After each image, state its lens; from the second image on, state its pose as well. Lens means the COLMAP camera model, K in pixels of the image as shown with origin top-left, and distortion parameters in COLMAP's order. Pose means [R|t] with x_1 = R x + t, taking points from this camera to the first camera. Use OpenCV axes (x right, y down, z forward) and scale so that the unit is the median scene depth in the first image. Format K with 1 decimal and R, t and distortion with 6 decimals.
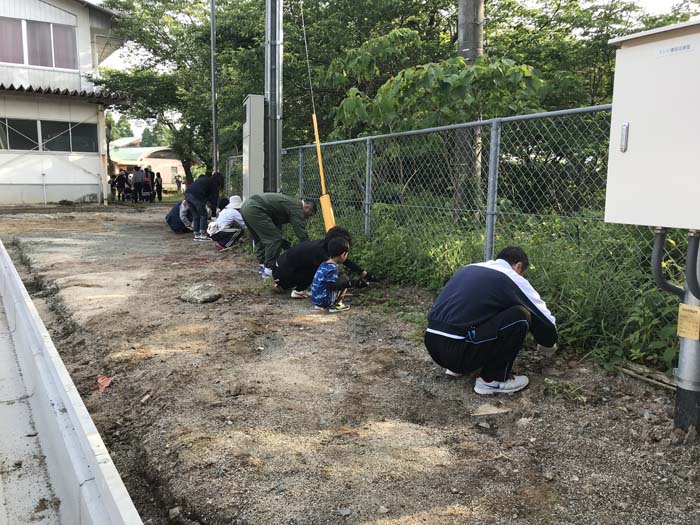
lens RADIAL K [[574.6, 0, 348.9], [0, 574.6, 262.6], [0, 0, 1]] dist [-0.002435, 0.006128]
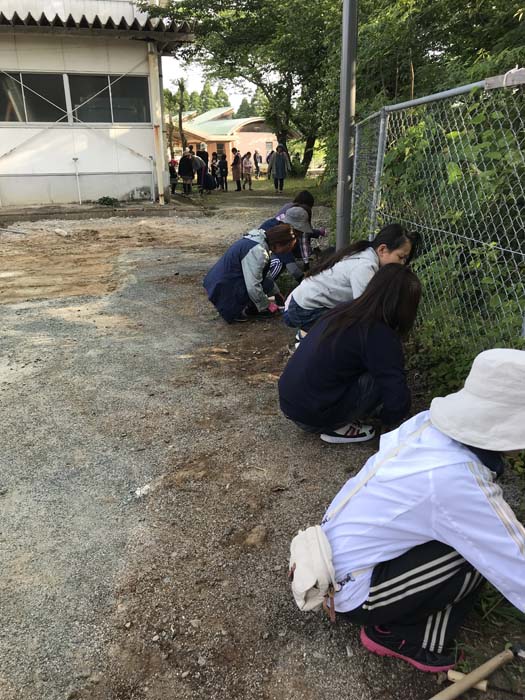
lens RADIAL K [[574.6, 0, 263.3], [0, 574.6, 349.4], [0, 0, 1]] dist [-0.002435, 0.006128]
pose [[0.952934, 0.080665, -0.292251, -0.099113], [-0.025295, 0.981748, 0.188497, -0.063924], [0.302122, -0.172232, 0.937581, 0.378659]]
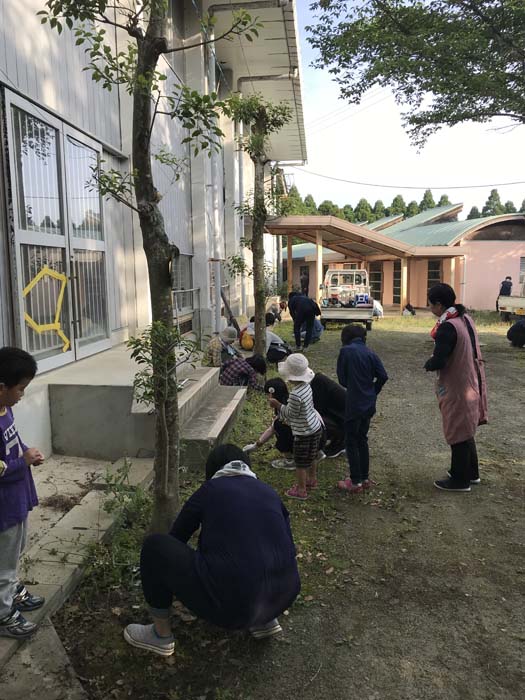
lens RADIAL K [[574.6, 0, 262.4], [0, 574.6, 350.1], [0, 0, 1]] dist [-0.002435, 0.006128]
pose [[0.780716, 0.072234, -0.620697, -0.218579], [-0.072026, 0.997078, 0.025441, -0.118104], [0.620721, 0.024844, 0.783638, 0.686110]]
